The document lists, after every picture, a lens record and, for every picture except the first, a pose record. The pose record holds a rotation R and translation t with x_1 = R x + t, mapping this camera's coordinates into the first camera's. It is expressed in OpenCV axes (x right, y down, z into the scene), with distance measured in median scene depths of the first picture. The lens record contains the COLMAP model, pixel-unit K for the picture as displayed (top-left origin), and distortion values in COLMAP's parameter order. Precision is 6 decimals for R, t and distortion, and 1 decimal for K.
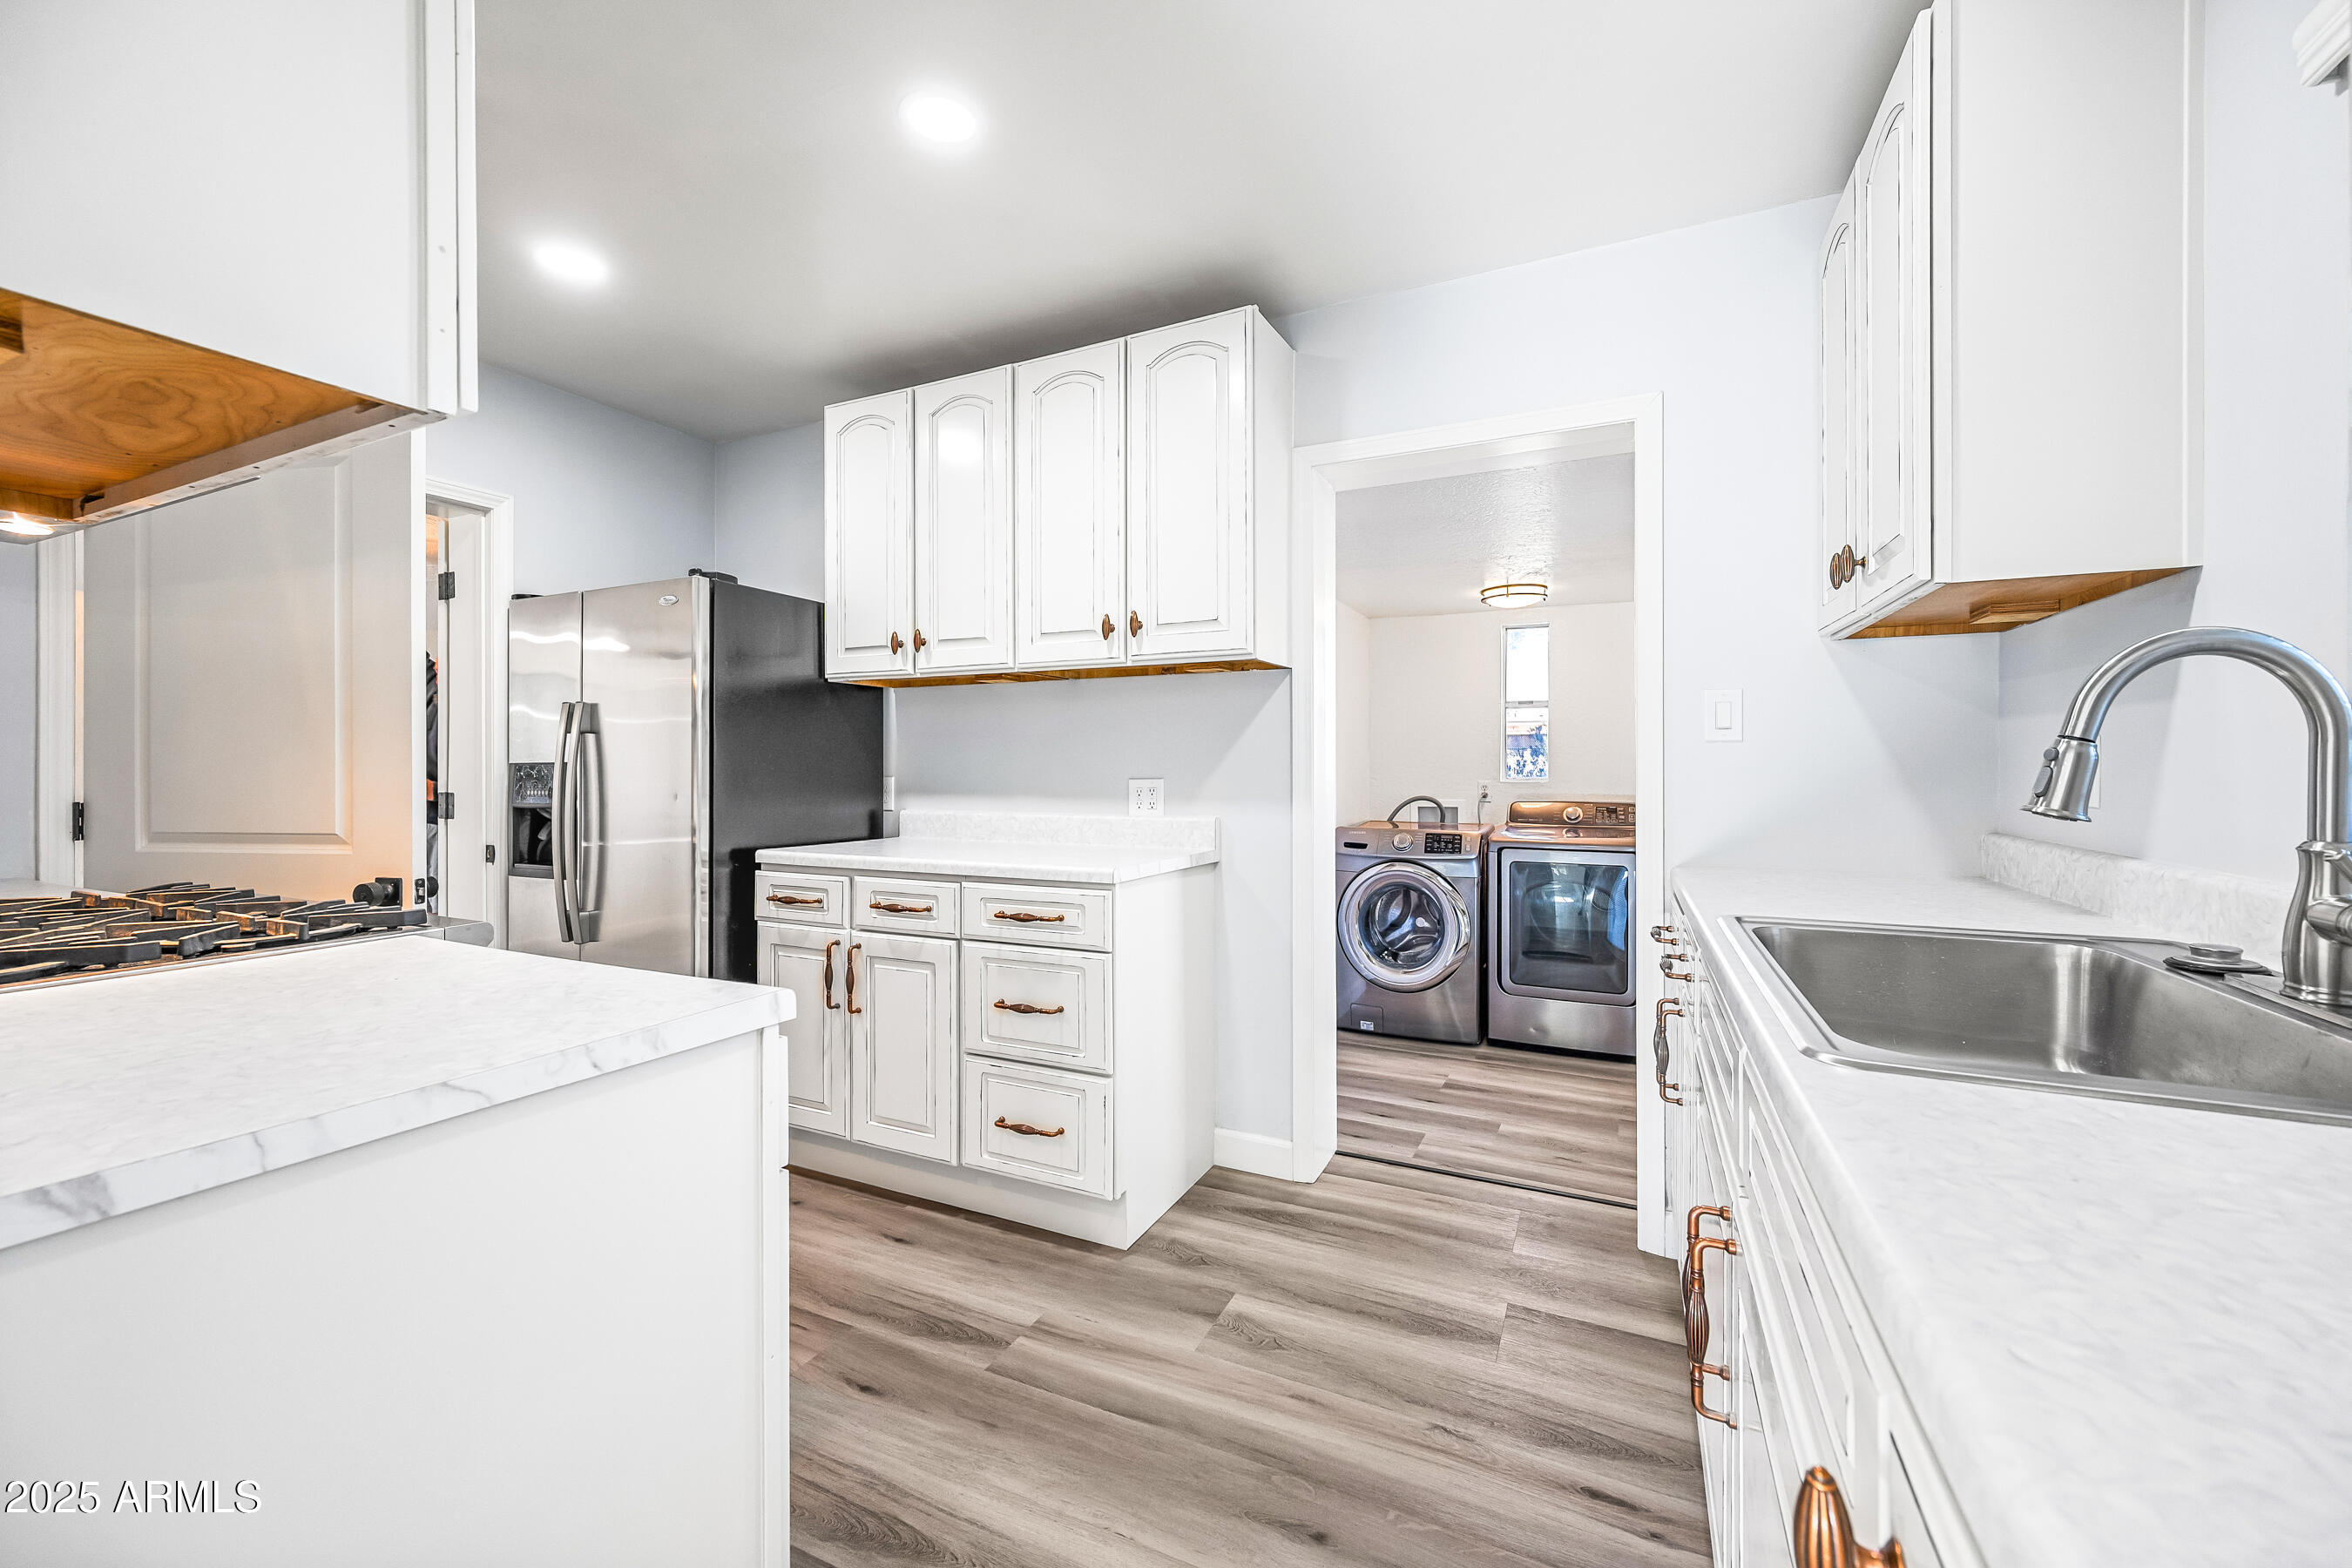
lens RADIAL K [[929.2, 0, 1169.6], [0, 929.2, 768.4], [0, 0, 1]] dist [-0.000208, 0.000133]
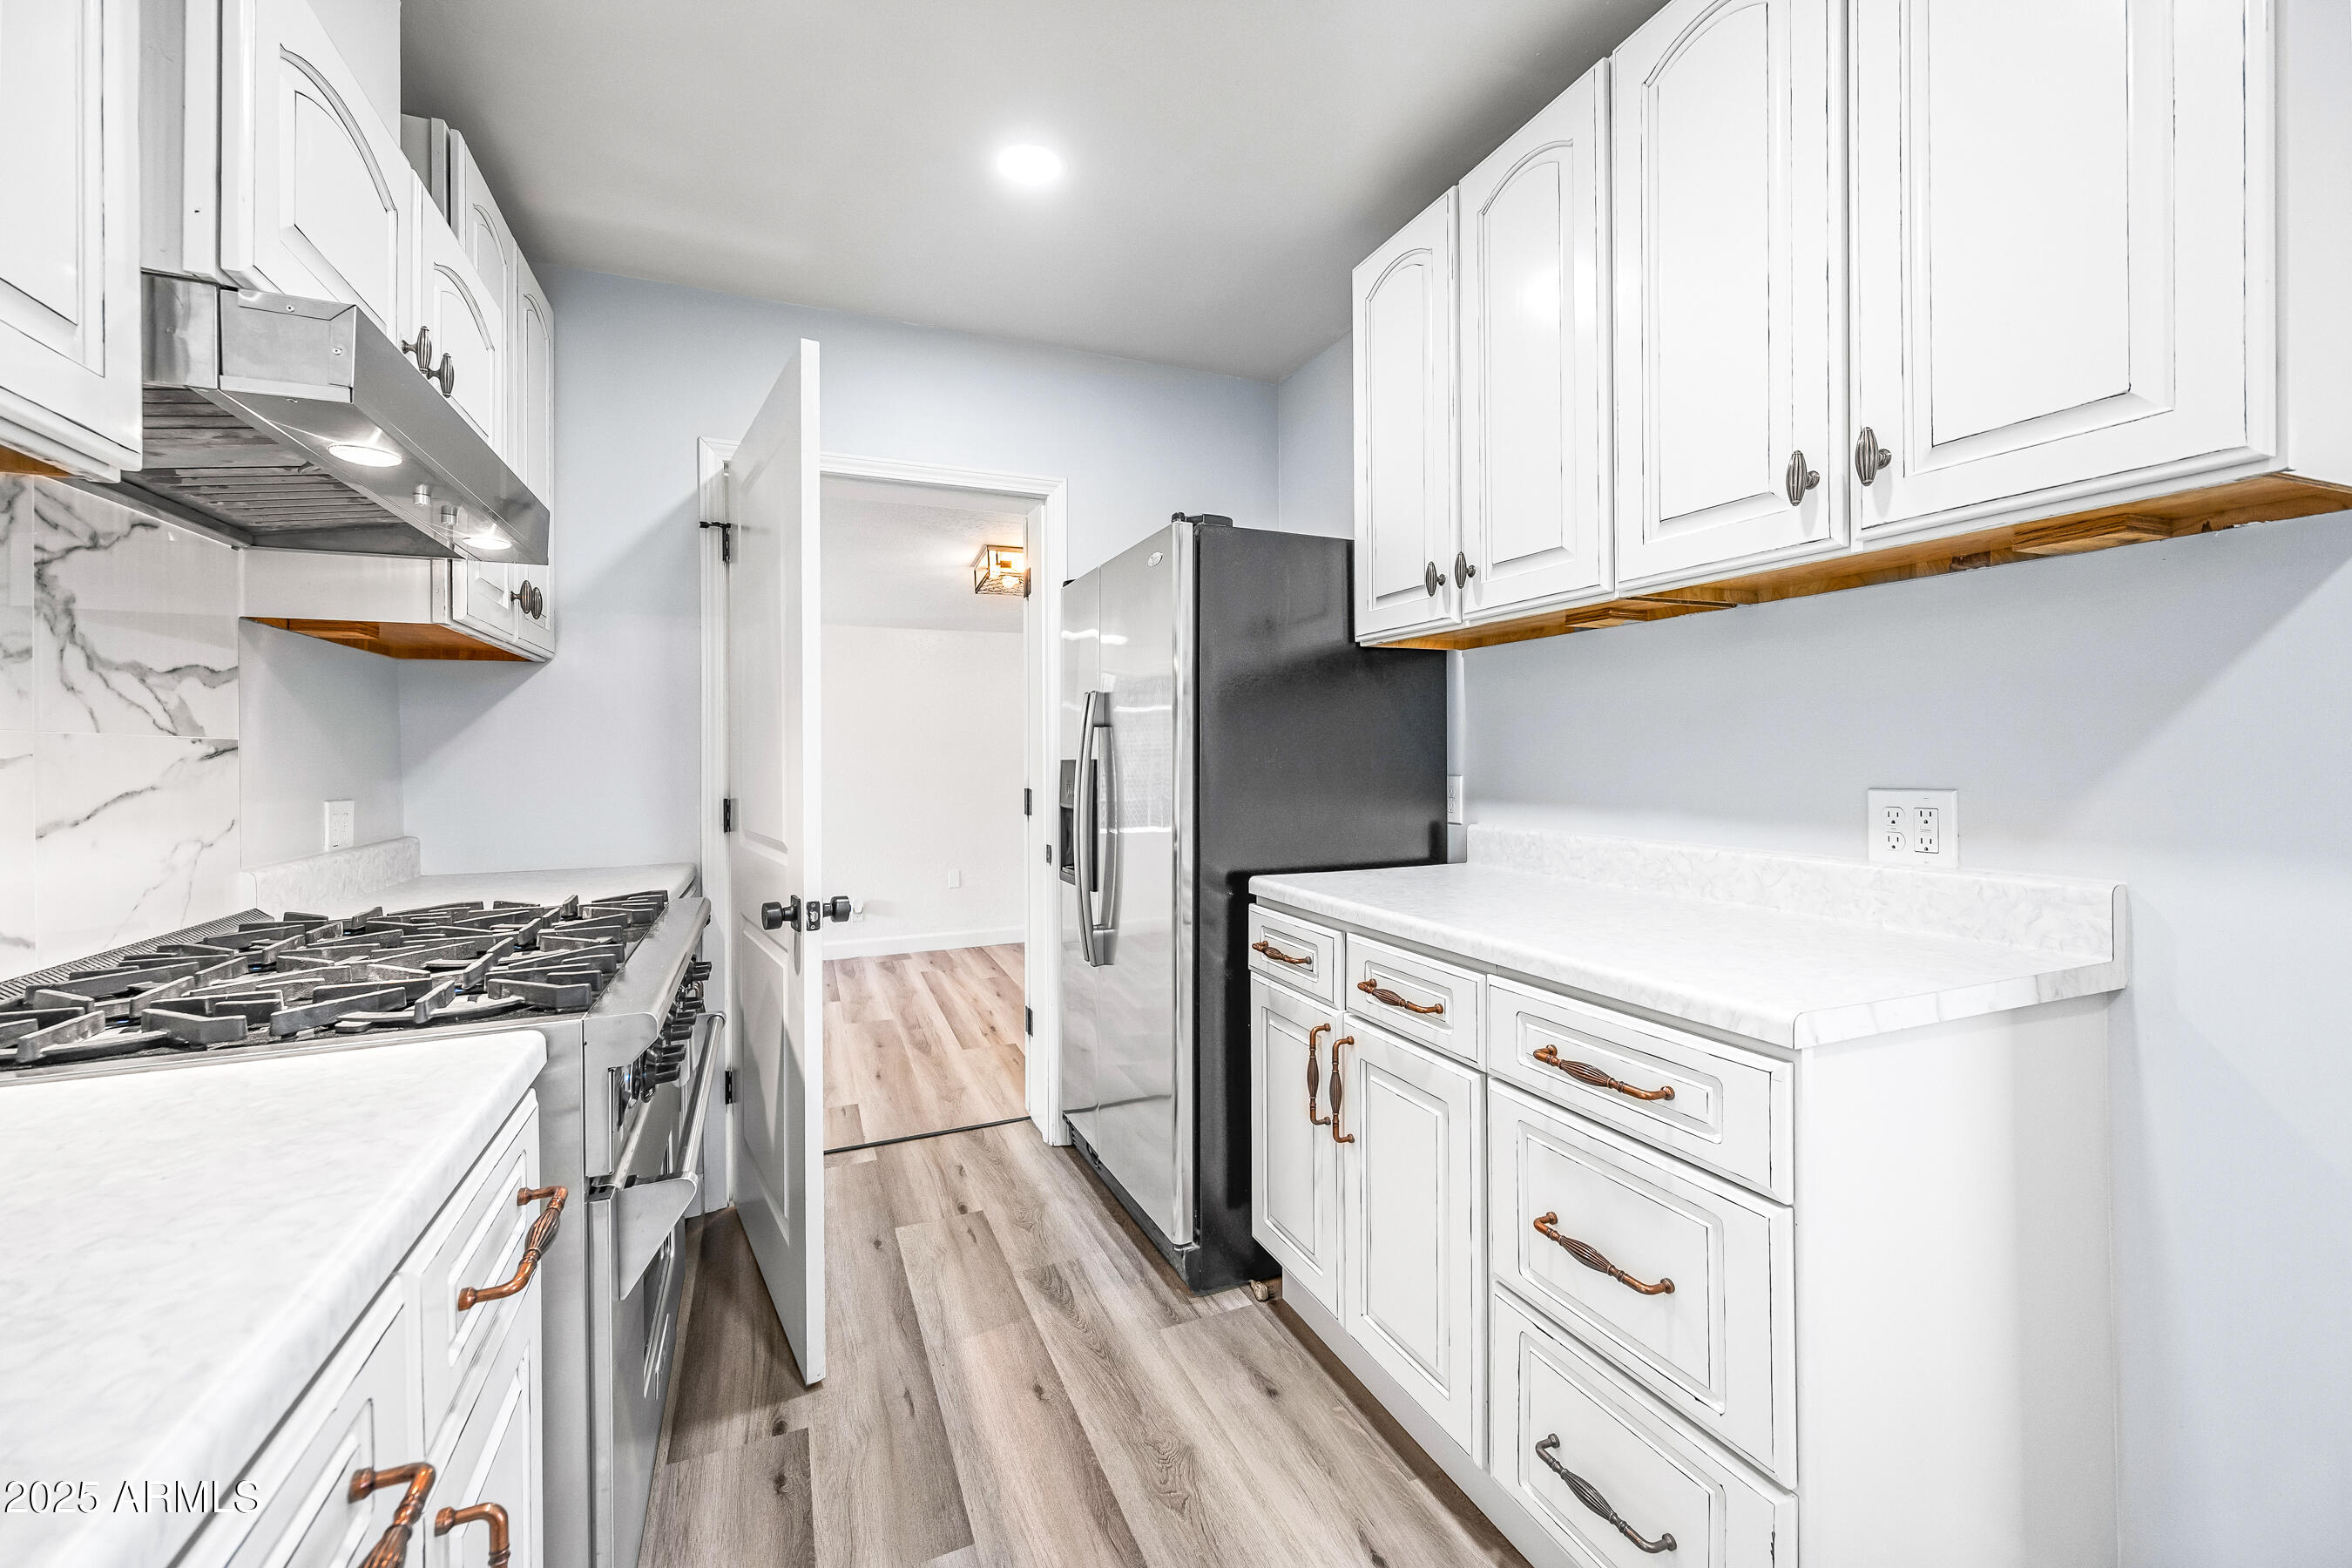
lens RADIAL K [[929.2, 0, 1181.3], [0, 929.2, 759.5], [0, 0, 1]] dist [-0.000208, 0.000133]
pose [[0.756192, -0.003034, -0.654343, 0.004700], [0.008018, 0.999957, 0.004630, -0.010675], [0.654301, -0.008748, 0.756184, 0.401939]]
